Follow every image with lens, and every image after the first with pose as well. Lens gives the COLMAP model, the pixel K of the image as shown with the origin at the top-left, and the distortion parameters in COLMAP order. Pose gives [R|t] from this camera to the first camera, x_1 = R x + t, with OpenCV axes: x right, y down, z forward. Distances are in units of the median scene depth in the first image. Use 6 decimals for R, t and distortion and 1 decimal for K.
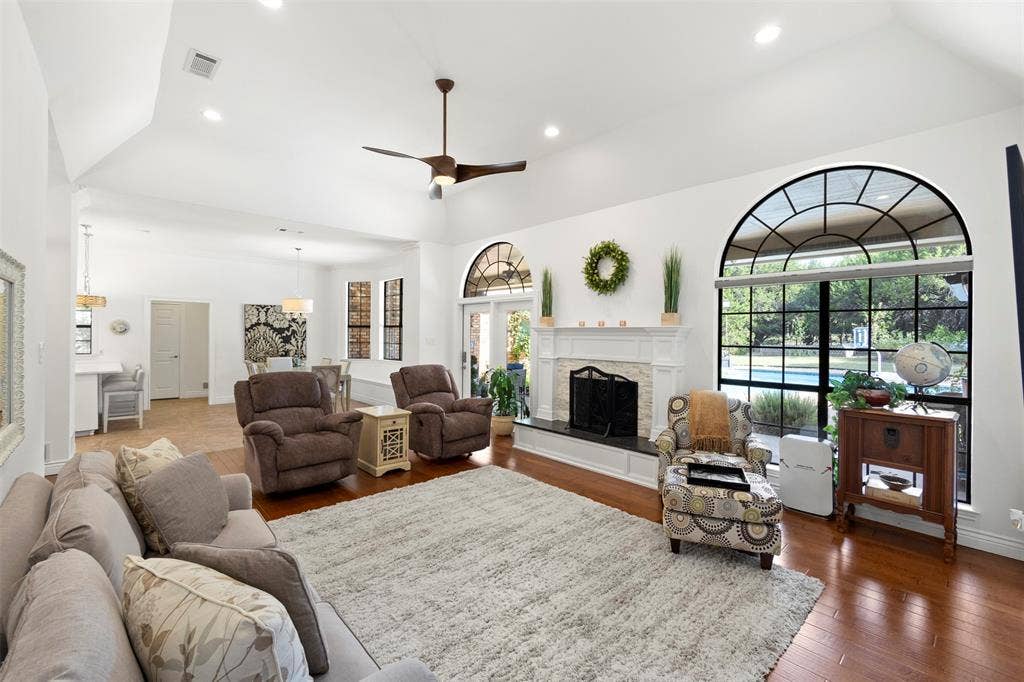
lens RADIAL K [[433.7, 0, 508.2], [0, 433.7, 330.7], [0, 0, 1]] dist [-0.005970, 0.000841]
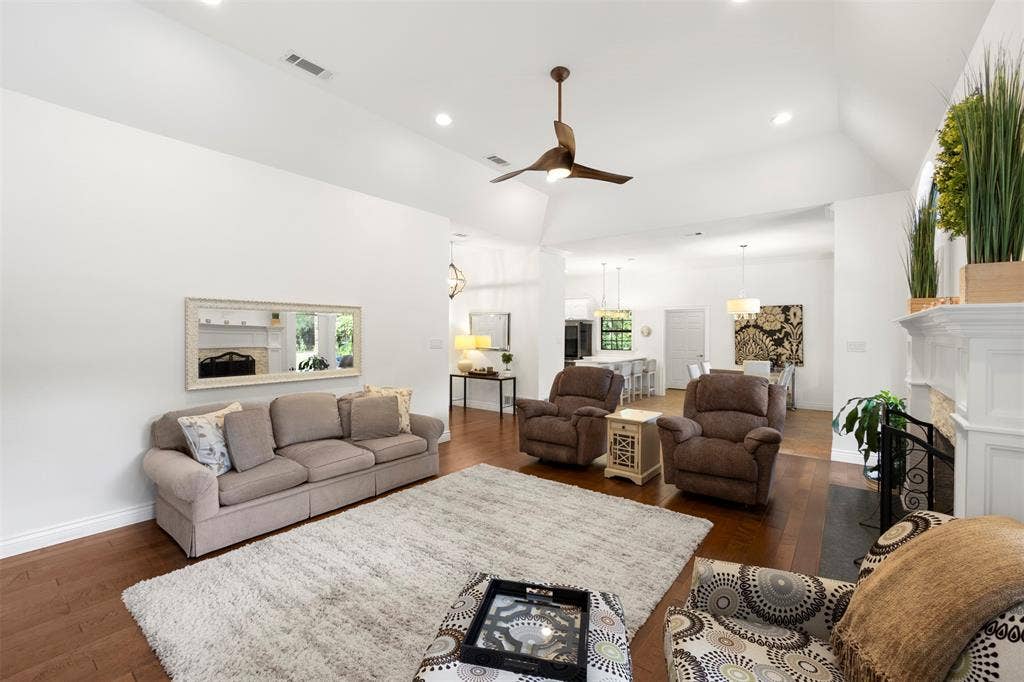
lens RADIAL K [[433.7, 0, 507.4], [0, 433.7, 335.1], [0, 0, 1]] dist [-0.005970, 0.000841]
pose [[0.167198, -0.004523, -0.985913, 0.366344], [0.004198, 0.999984, -0.003875, 0.007281], [0.985914, -0.003491, 0.167214, 0.345862]]
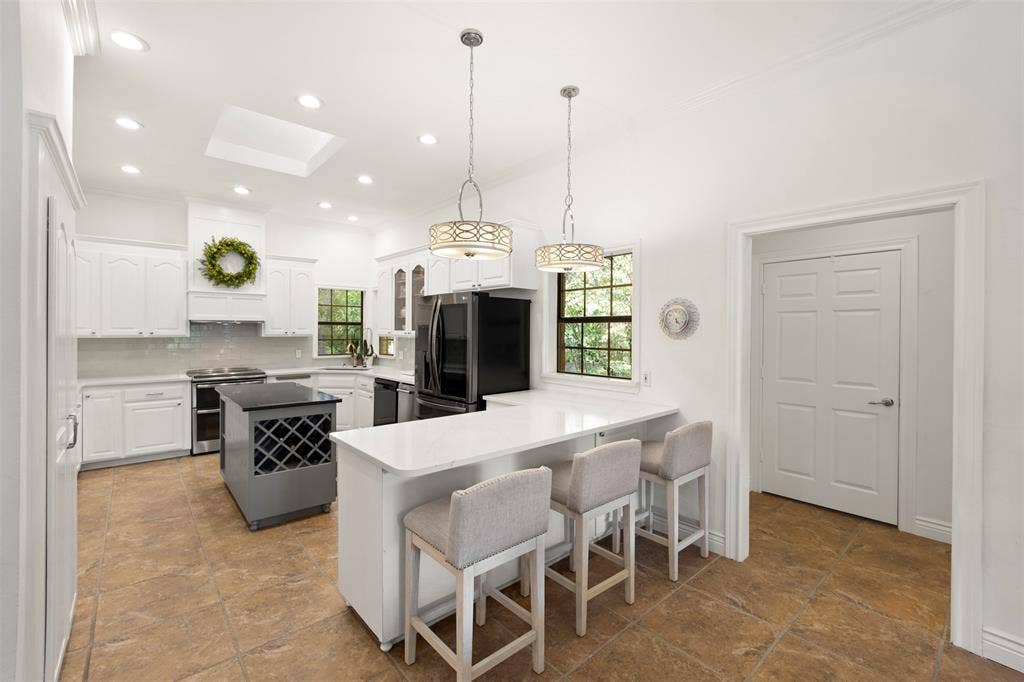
lens RADIAL K [[433.7, 0, 501.9], [0, 433.7, 333.2], [0, 0, 1]] dist [-0.005970, 0.000841]
pose [[-0.031375, -0.007385, -0.999480, -0.505420], [0.001012, 0.999972, -0.007420, 0.008476], [0.999507, -0.001245, -0.031367, 0.853503]]
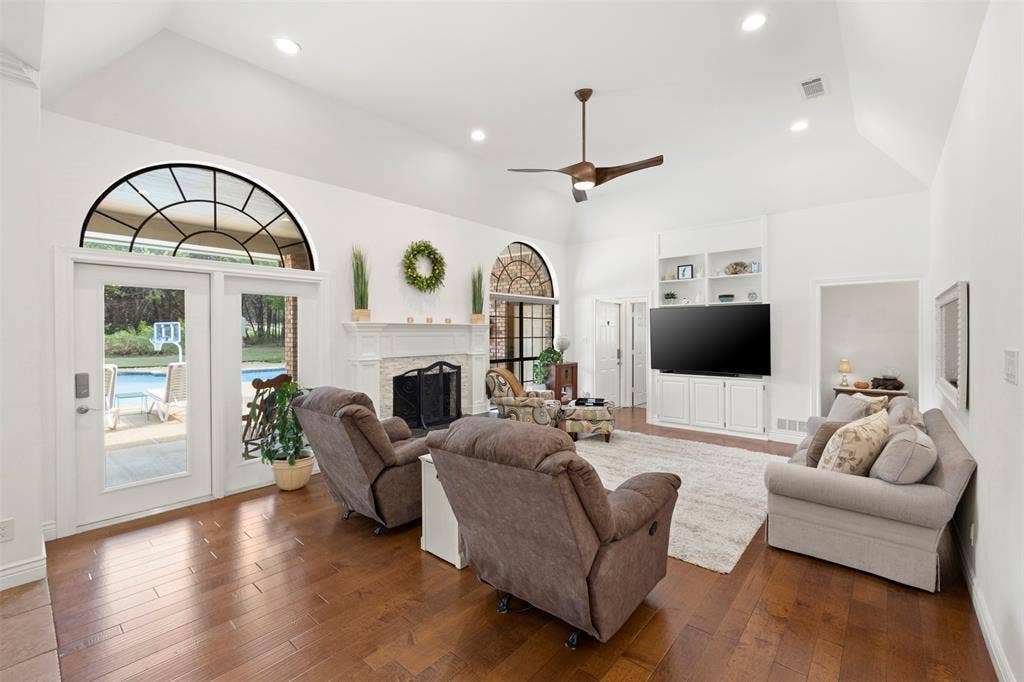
lens RADIAL K [[433.7, 0, 517.5], [0, 433.7, 333.5], [0, 0, 1]] dist [-0.005970, 0.000841]
pose [[-0.119064, -0.013269, 0.992798, -0.567492], [-0.007508, 0.999894, 0.012464, 0.000406], [-0.992858, -0.005970, -0.119151, 0.617810]]
